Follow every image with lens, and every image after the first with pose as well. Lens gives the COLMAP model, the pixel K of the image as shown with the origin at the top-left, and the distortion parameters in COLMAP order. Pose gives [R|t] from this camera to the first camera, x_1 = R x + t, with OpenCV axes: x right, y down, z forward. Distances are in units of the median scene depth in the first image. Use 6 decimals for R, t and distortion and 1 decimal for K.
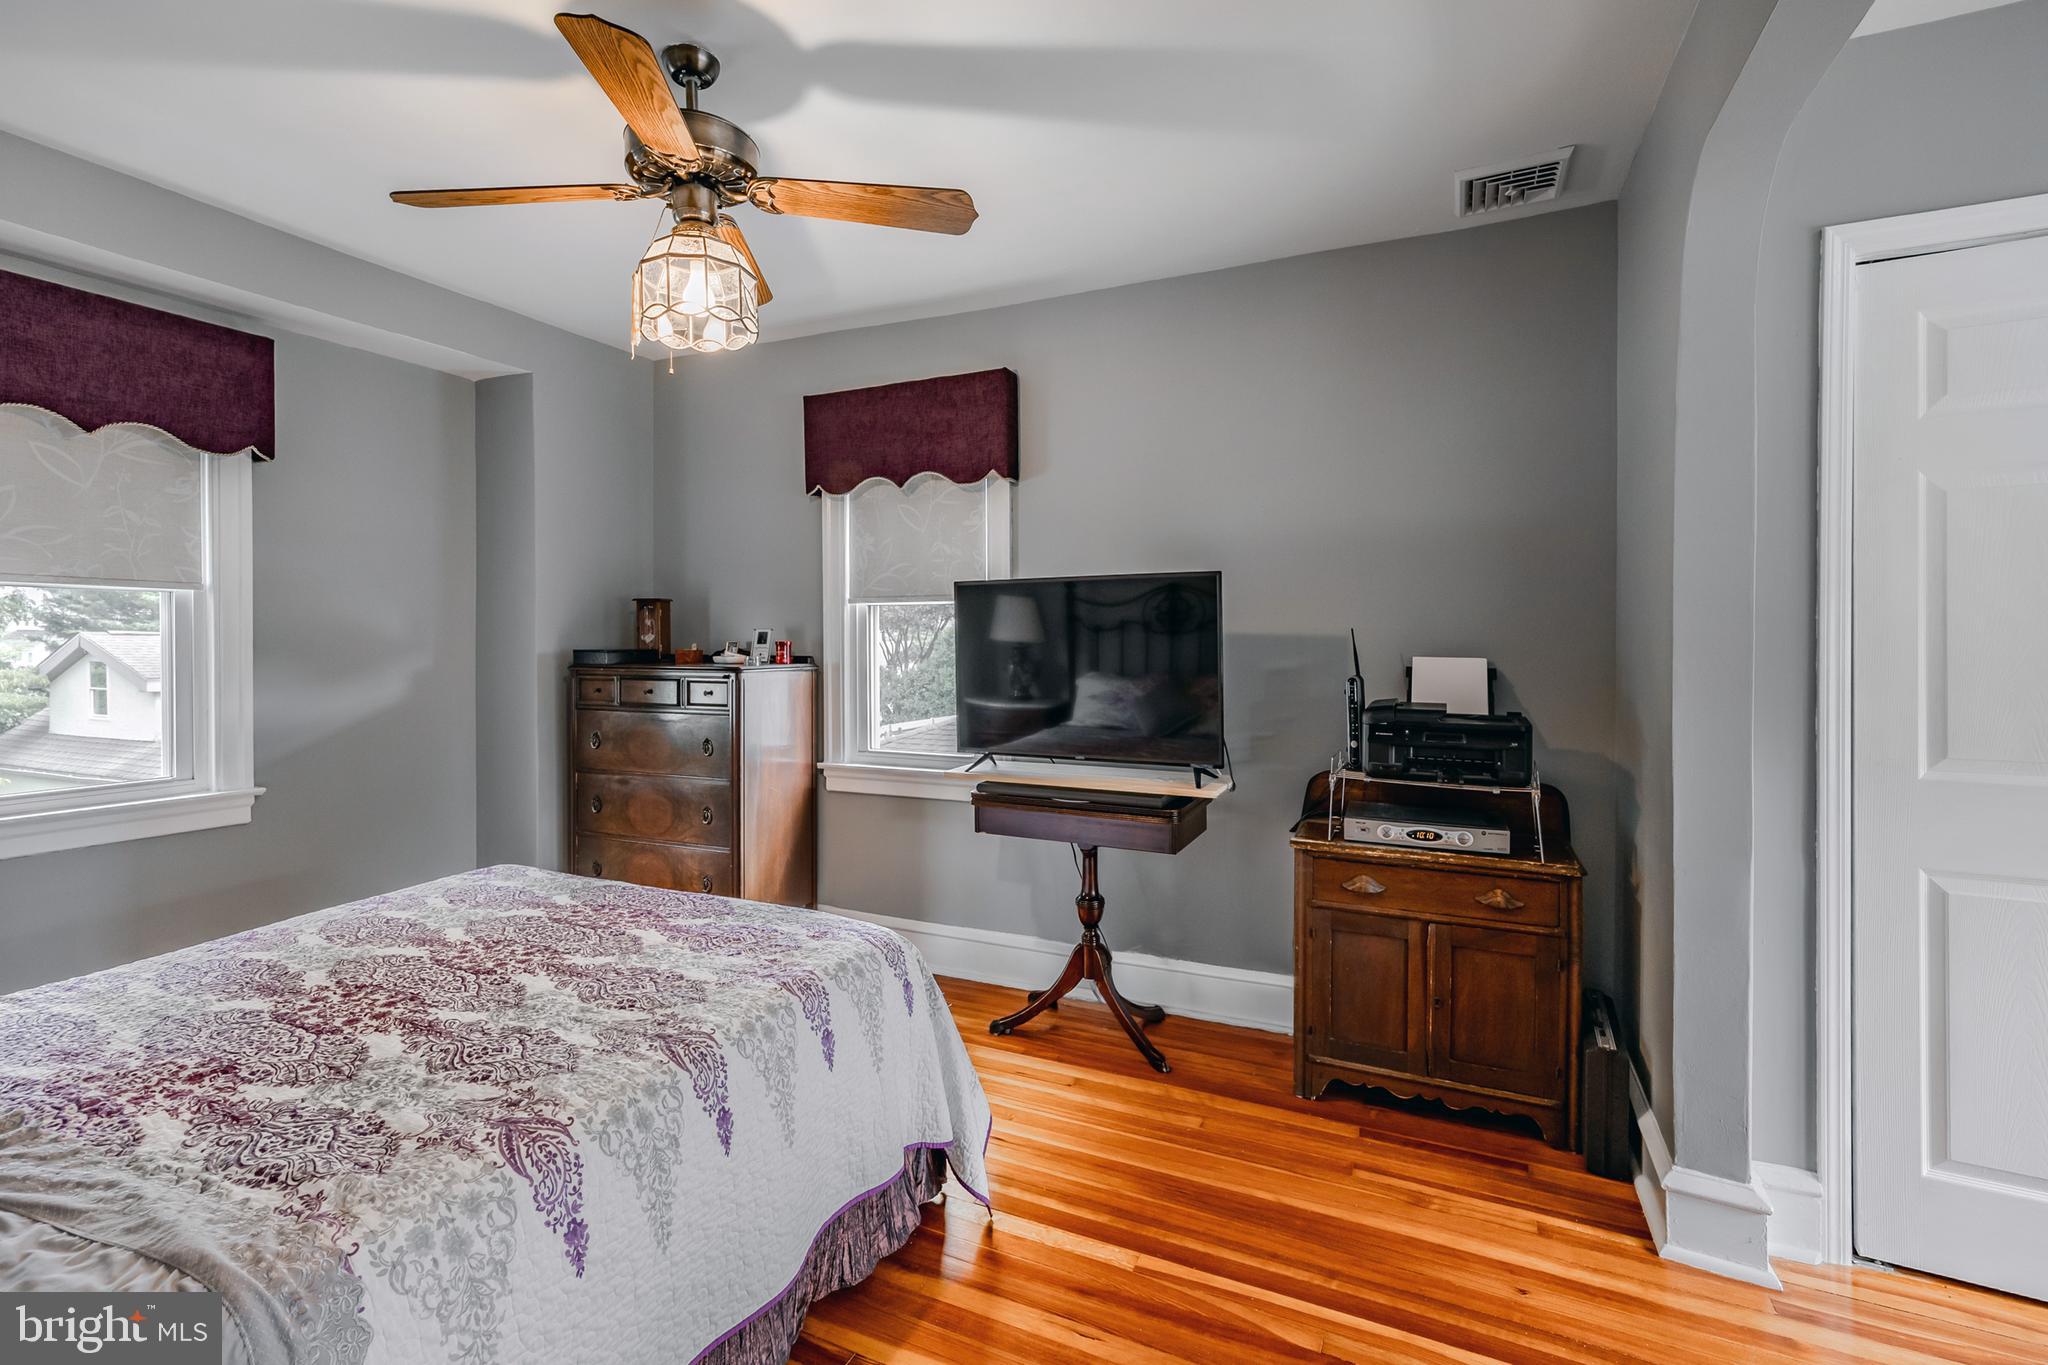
lens RADIAL K [[937.3, 0, 1017.8], [0, 937.3, 635.1], [0, 0, 1]] dist [0.039522, 0.000075]
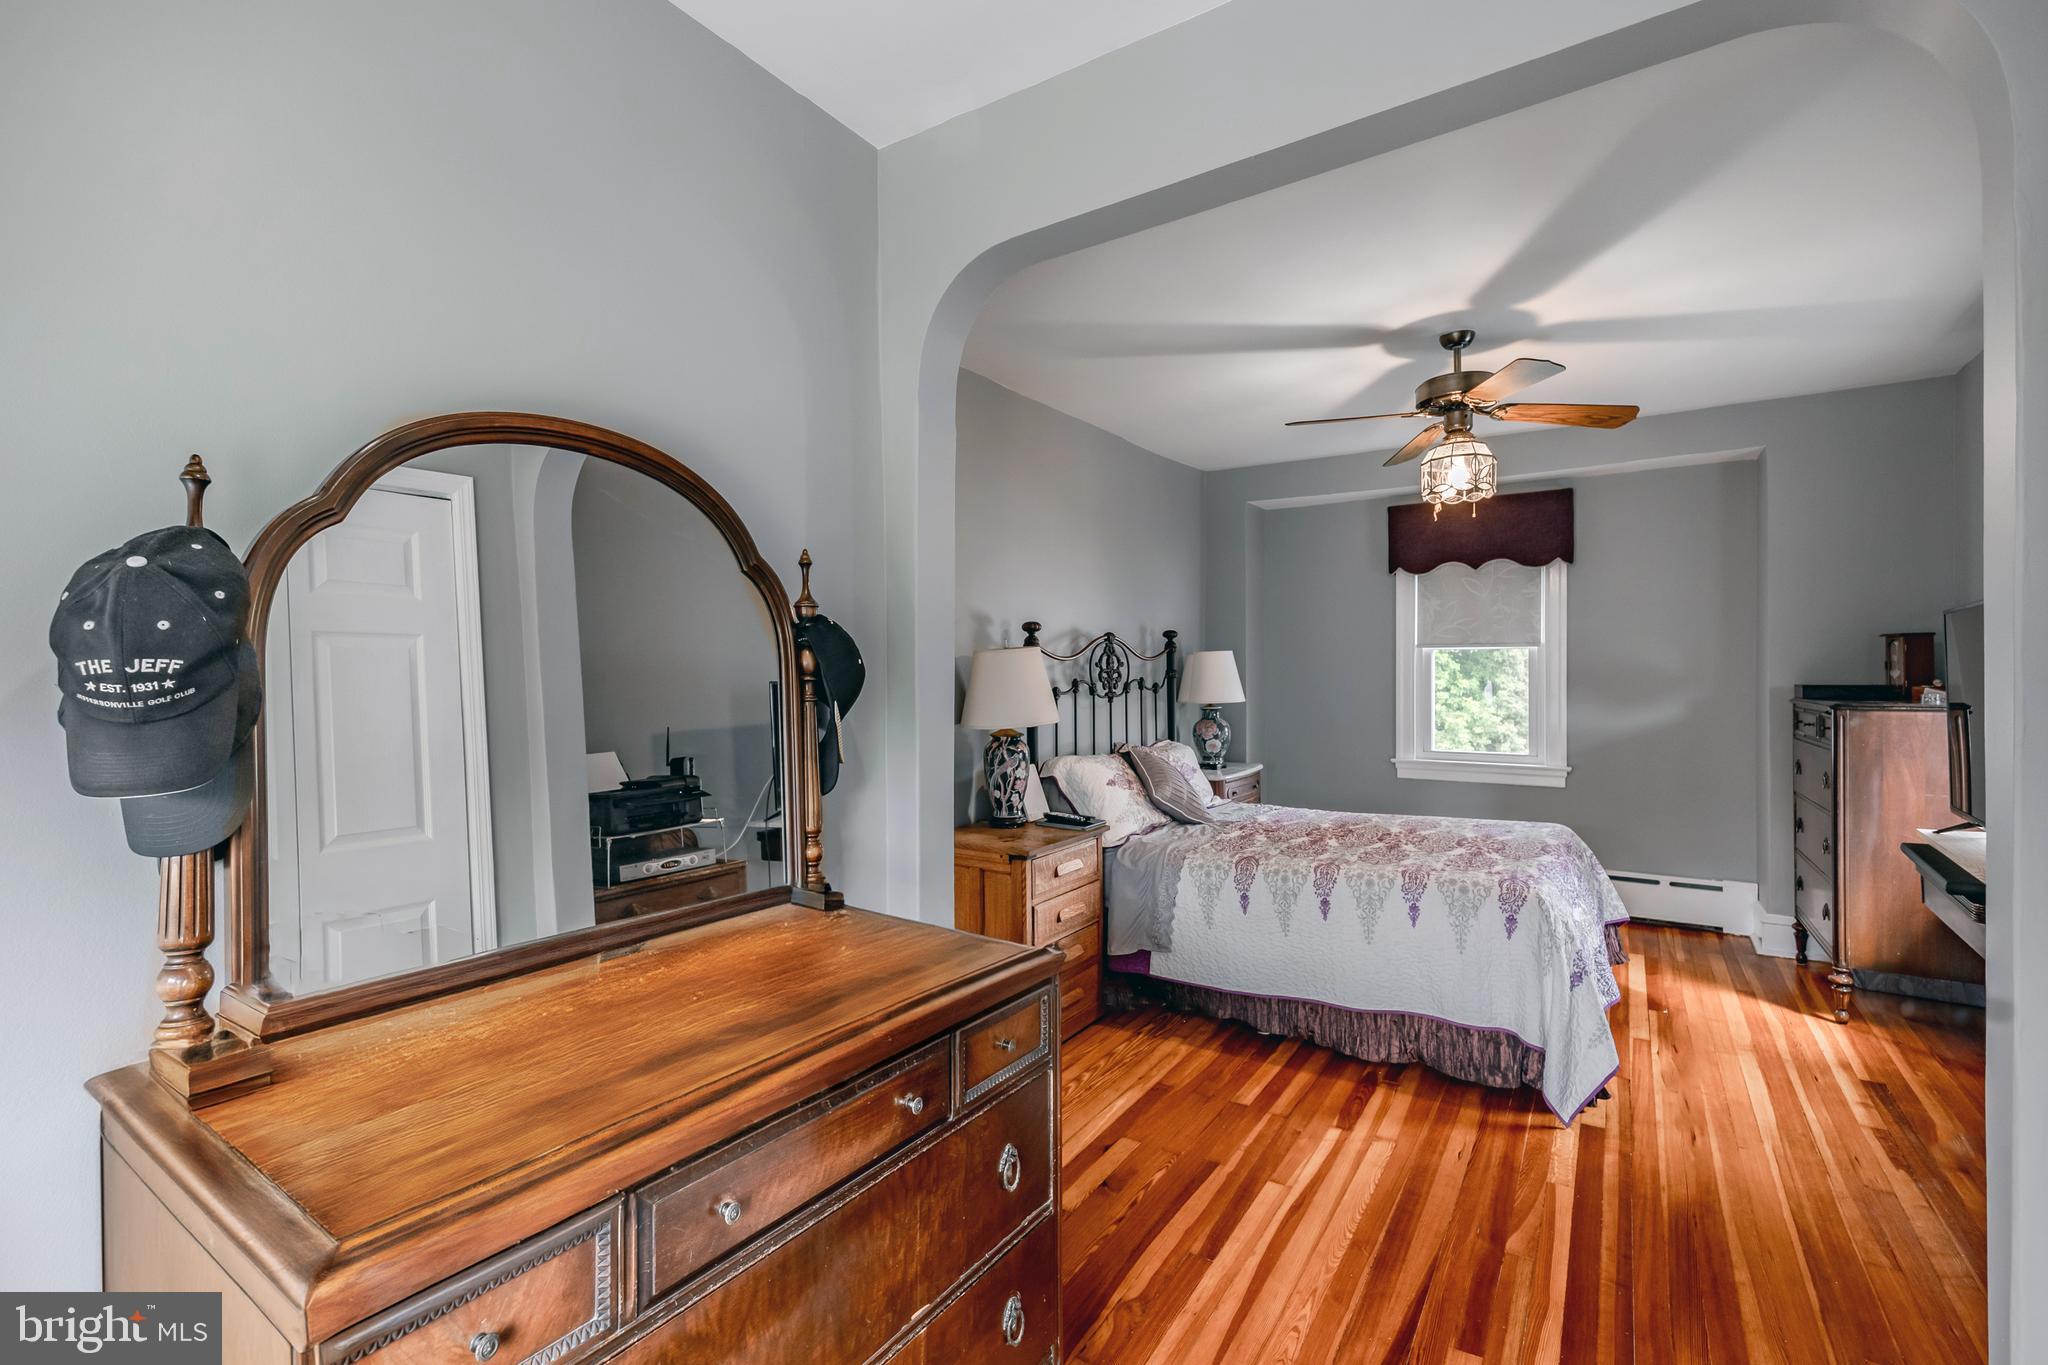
lens RADIAL K [[904.5, 0, 1024.0], [0, 904.5, 682.5], [0, 0, 1]] dist [0.000935, 0.000070]
pose [[-0.142303, -0.000199, -0.989823, 0.888024], [0.002791, 0.999996, -0.000602, 0.015497], [0.989819, -0.002849, -0.142302, 0.326455]]
